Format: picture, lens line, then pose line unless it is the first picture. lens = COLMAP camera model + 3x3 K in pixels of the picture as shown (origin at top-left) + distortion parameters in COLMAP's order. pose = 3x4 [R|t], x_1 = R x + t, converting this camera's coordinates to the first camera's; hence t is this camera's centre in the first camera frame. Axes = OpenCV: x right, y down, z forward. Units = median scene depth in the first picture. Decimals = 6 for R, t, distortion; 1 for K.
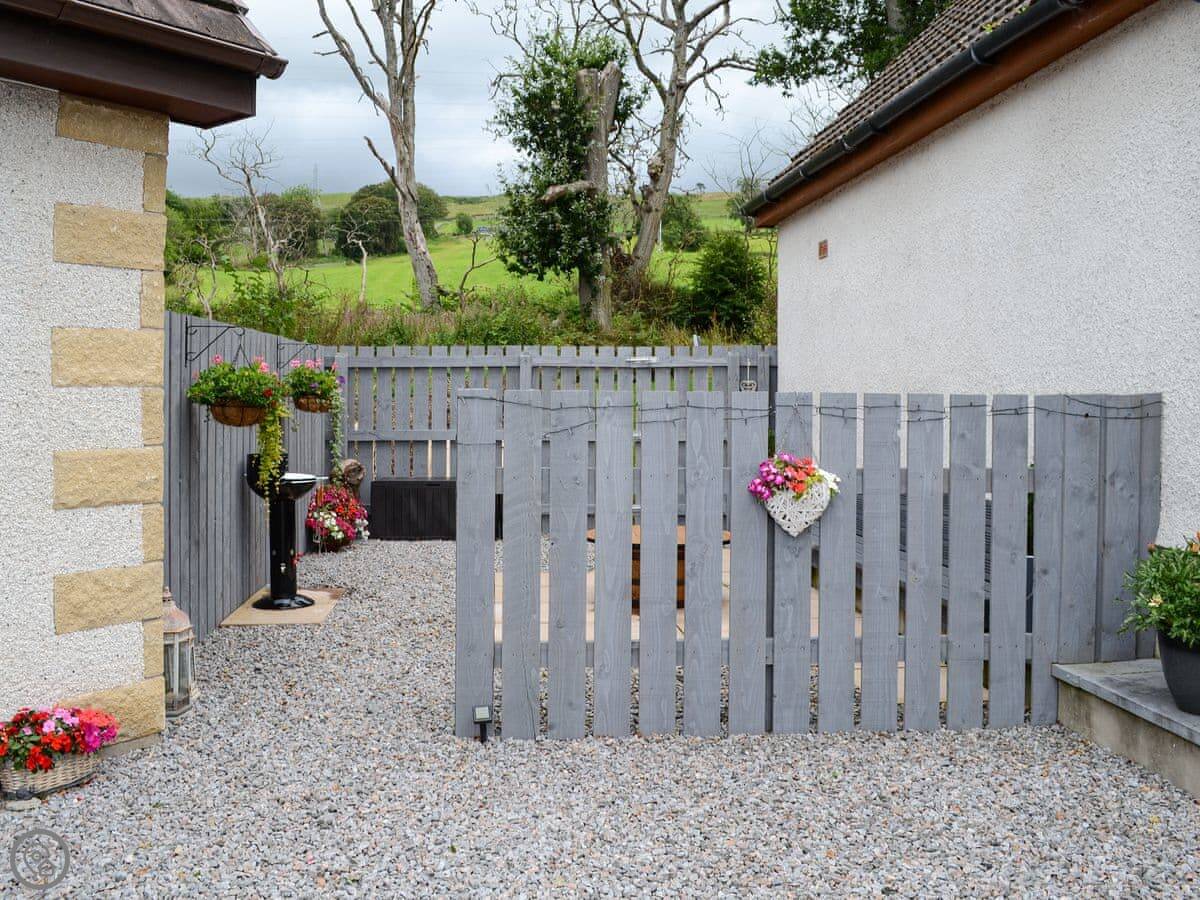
lens RADIAL K [[1047.1, 0, 602.0], [0, 1047.1, 397.1], [0, 0, 1]] dist [-0.065915, -0.006565]
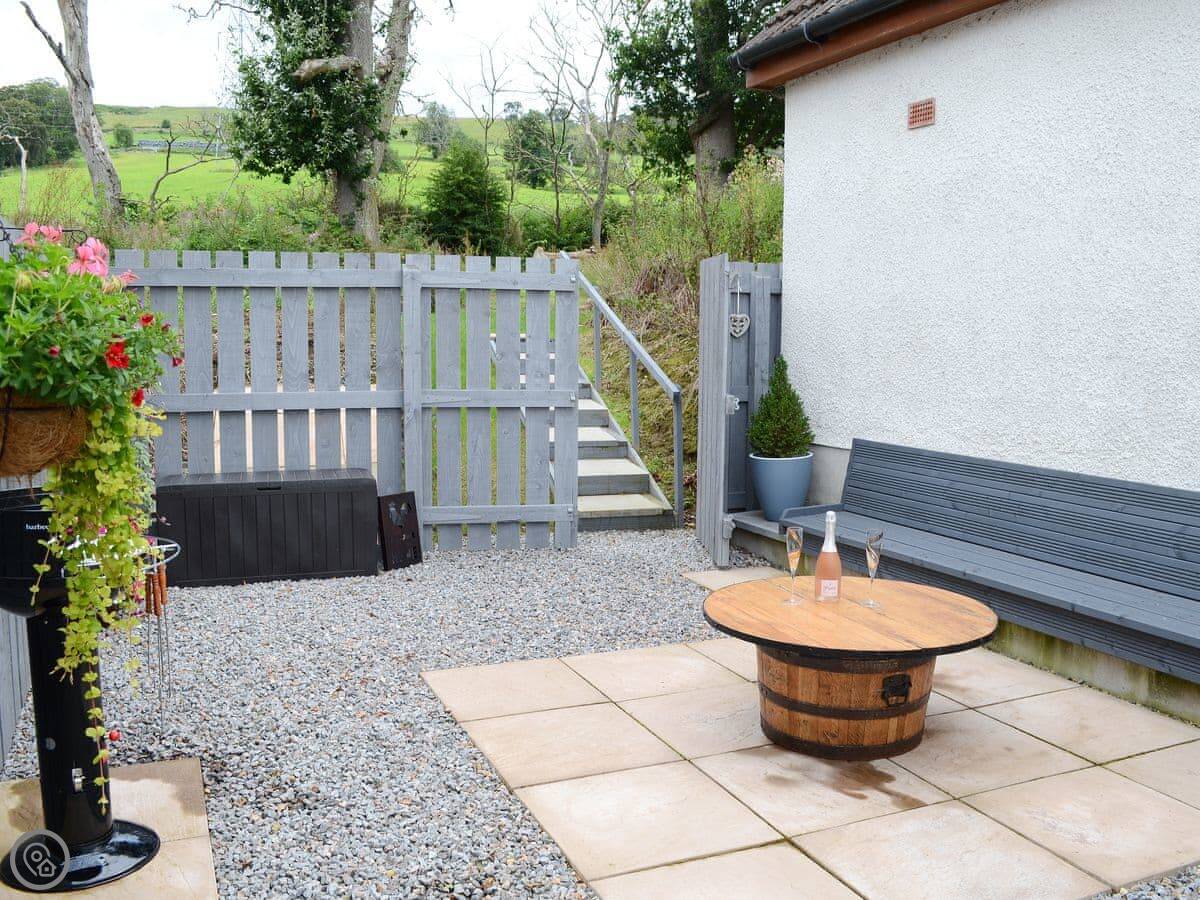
lens RADIAL K [[1046.3, 0, 600.0], [0, 1046.3, 422.5], [0, 0, 1]] dist [-0.057270, 0.013426]
pose [[0.956629, -0.020909, 0.290558, -0.130352], [-0.005581, 0.995922, 0.090043, -0.005400], [-0.291256, -0.087760, 0.952611, 0.333435]]
